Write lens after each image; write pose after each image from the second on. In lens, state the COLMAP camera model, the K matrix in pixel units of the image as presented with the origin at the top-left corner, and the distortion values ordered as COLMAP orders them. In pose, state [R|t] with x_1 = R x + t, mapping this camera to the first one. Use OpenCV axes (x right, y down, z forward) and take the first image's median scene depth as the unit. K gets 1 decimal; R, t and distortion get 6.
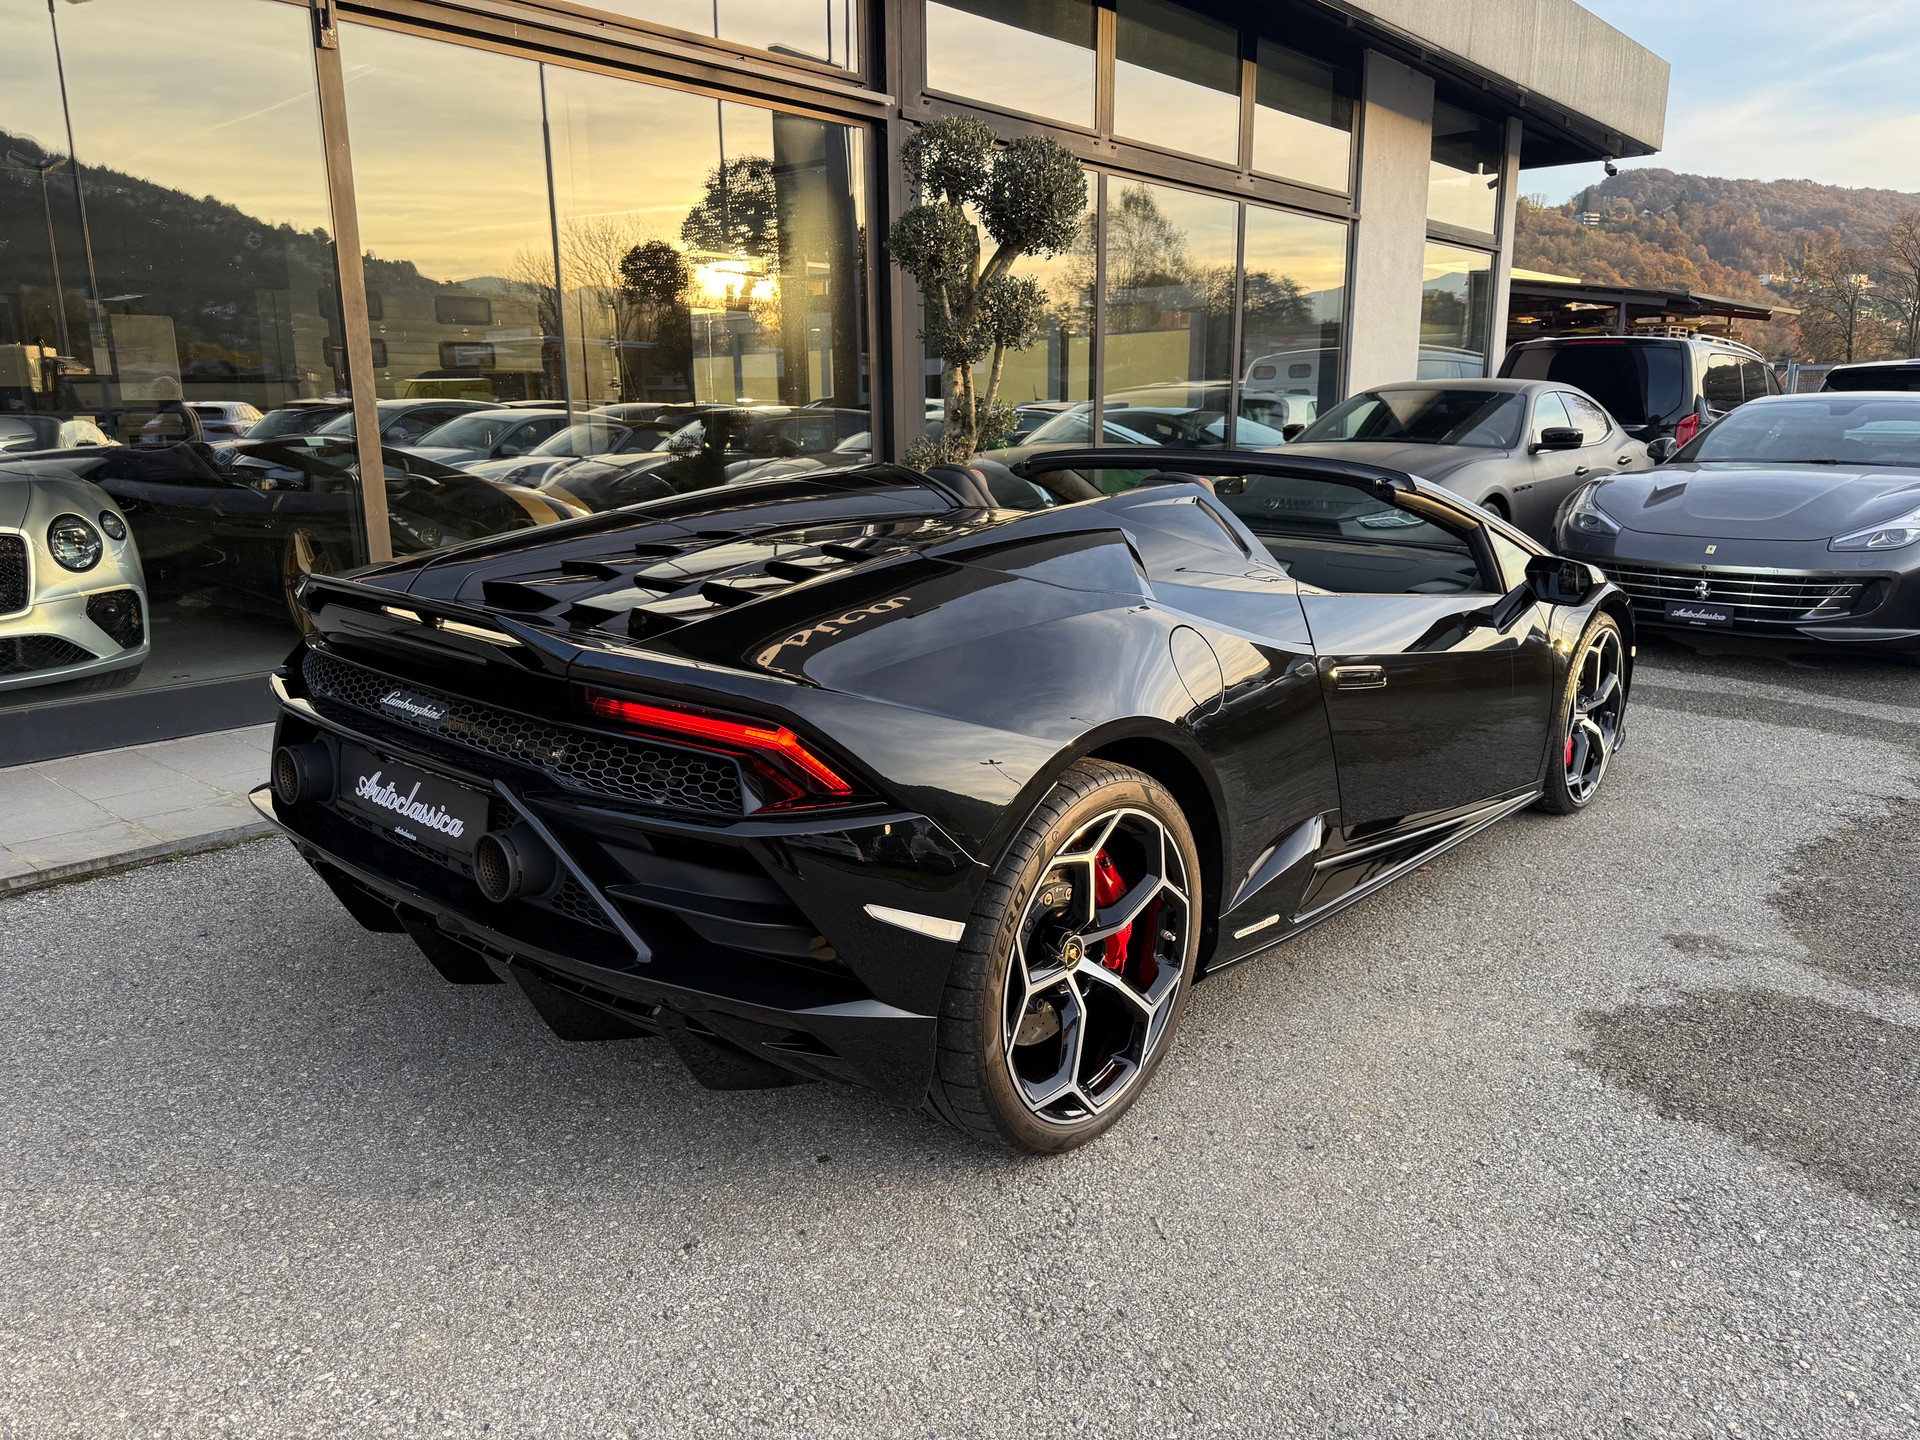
lens RADIAL K [[1366.4, 0, 975.9], [0, 1366.4, 714.4], [0, 0, 1]] dist [0.026343, -0.032281]
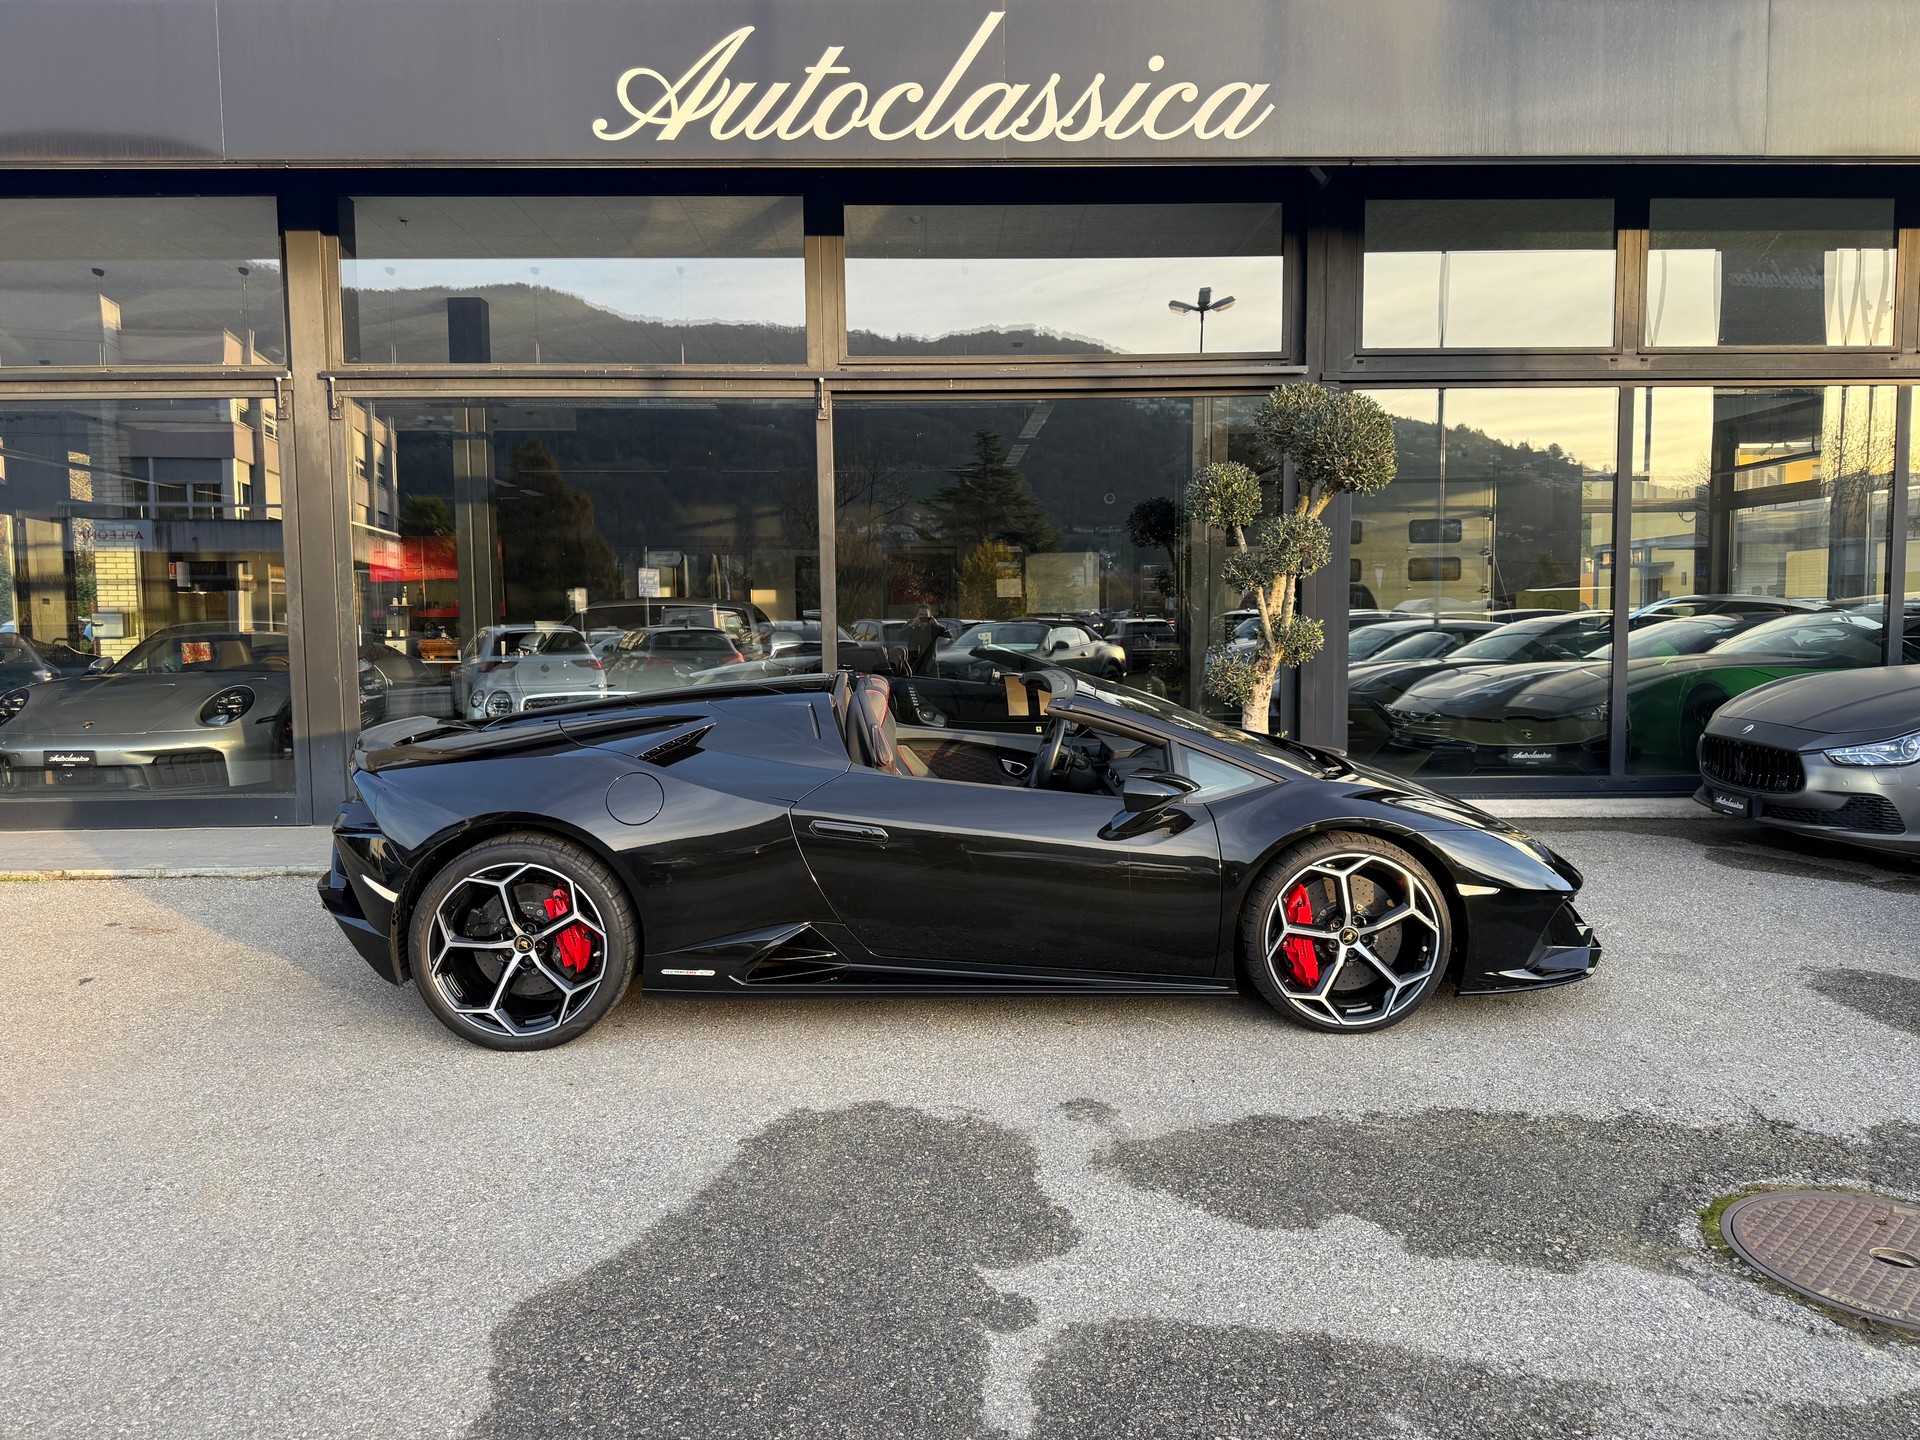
lens RADIAL K [[1366.4, 0, 965.3], [0, 1366.4, 723.2], [0, 0, 1]] dist [0.026343, -0.032281]
pose [[0.673345, 0.058823, -0.736984, 1.178111], [-0.154813, 0.985949, -0.062751, -0.058361], [0.722938, 0.156348, 0.672991, 0.098149]]
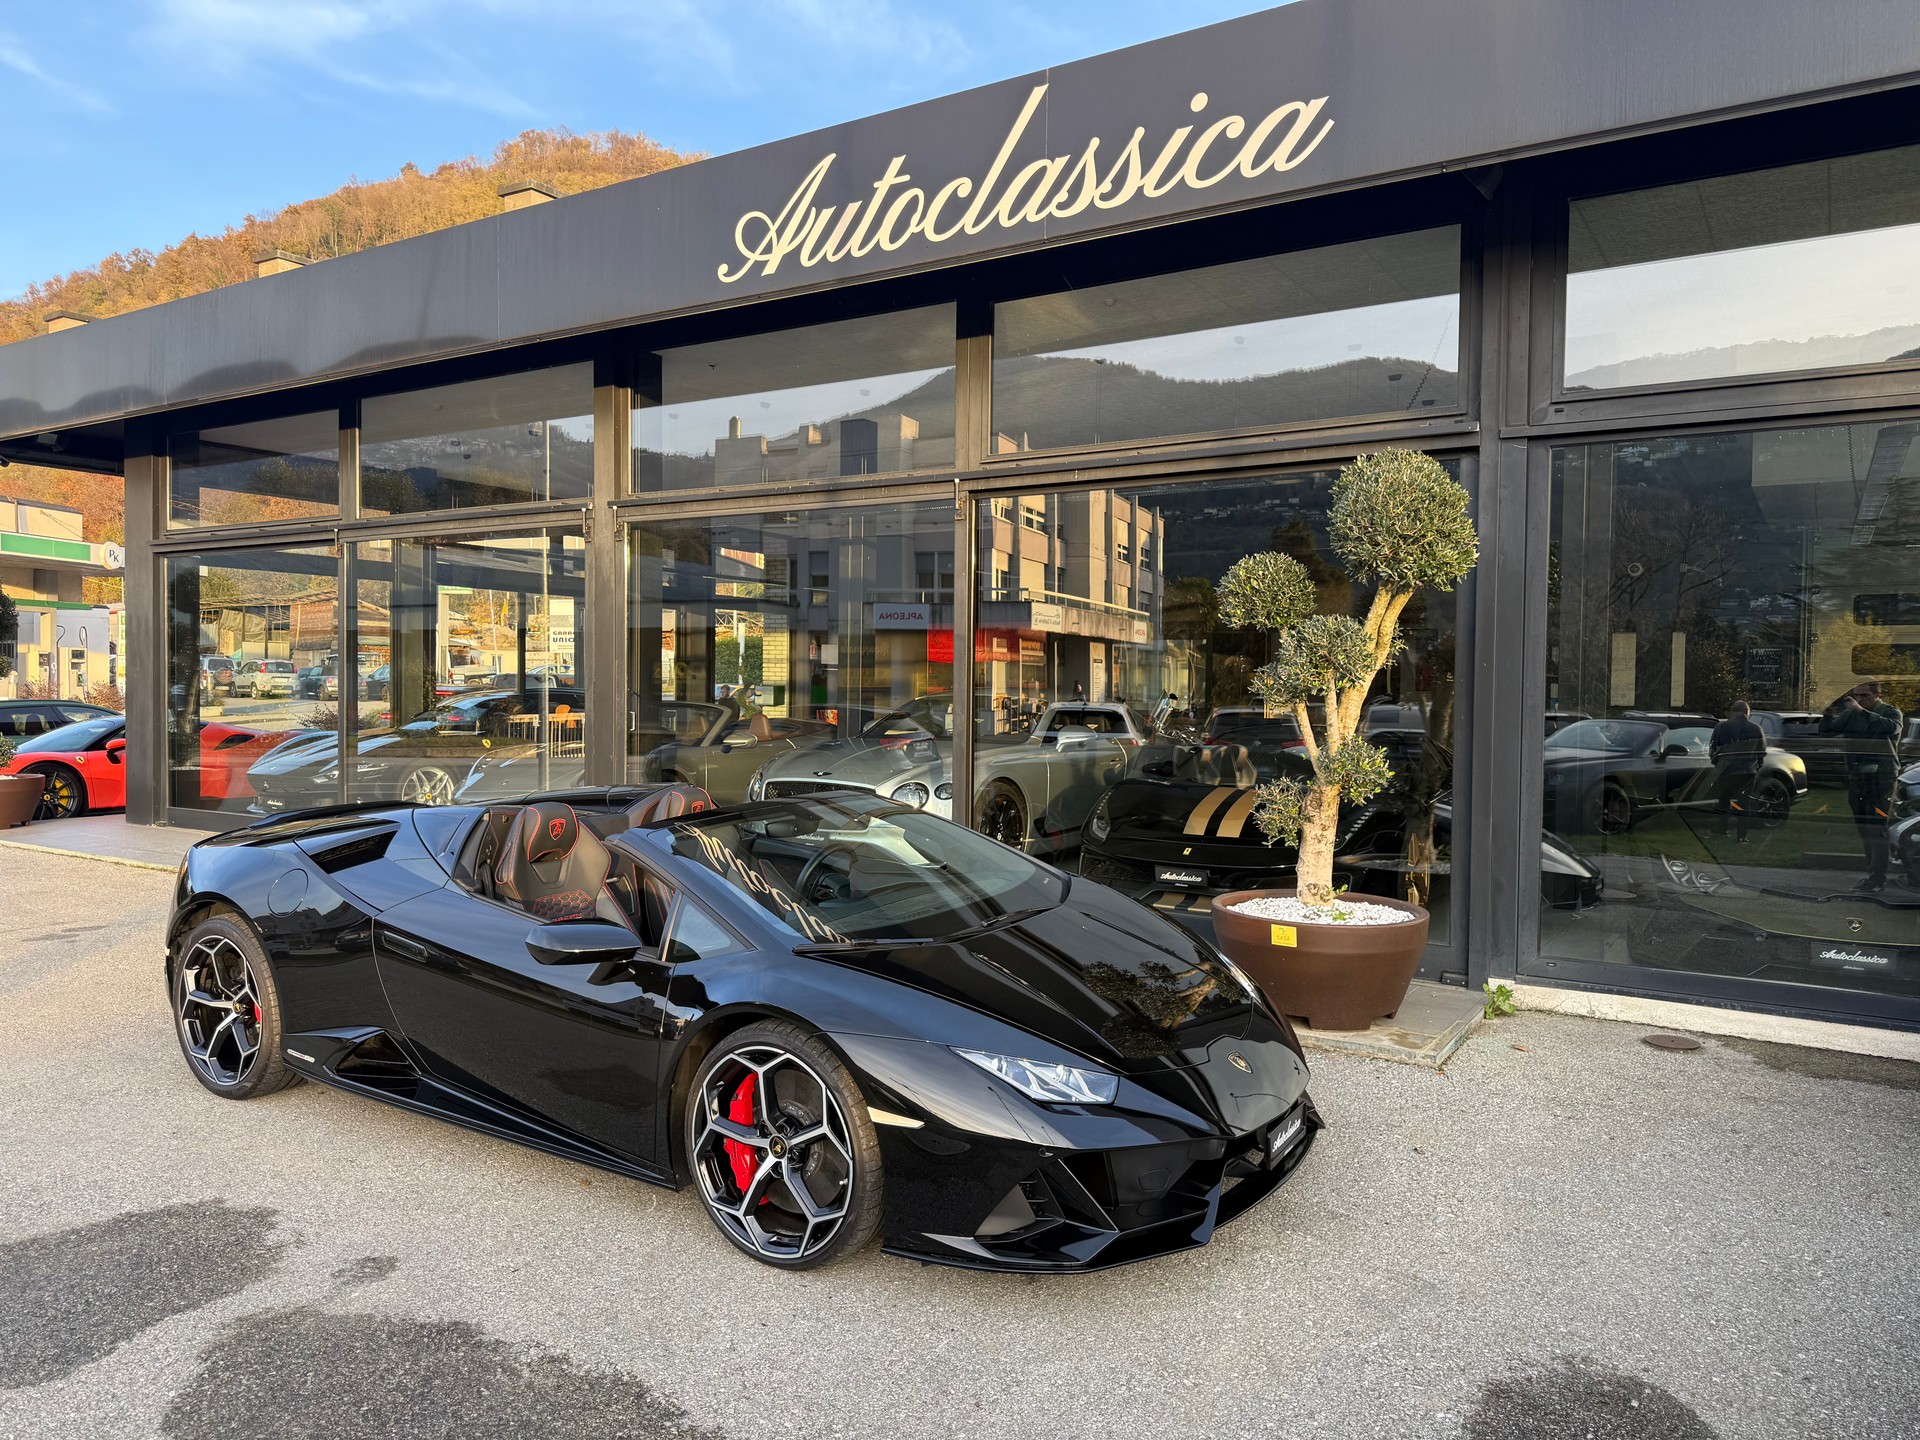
lens RADIAL K [[1366.4, 0, 966.7], [0, 1366.4, 720.3], [0, 0, 1]] dist [0.026343, -0.032281]
pose [[0.140209, 0.035048, -0.989501, 1.533194], [-0.226223, 0.974073, 0.002447, -0.341658], [0.963932, 0.223505, 0.144502, 1.107038]]
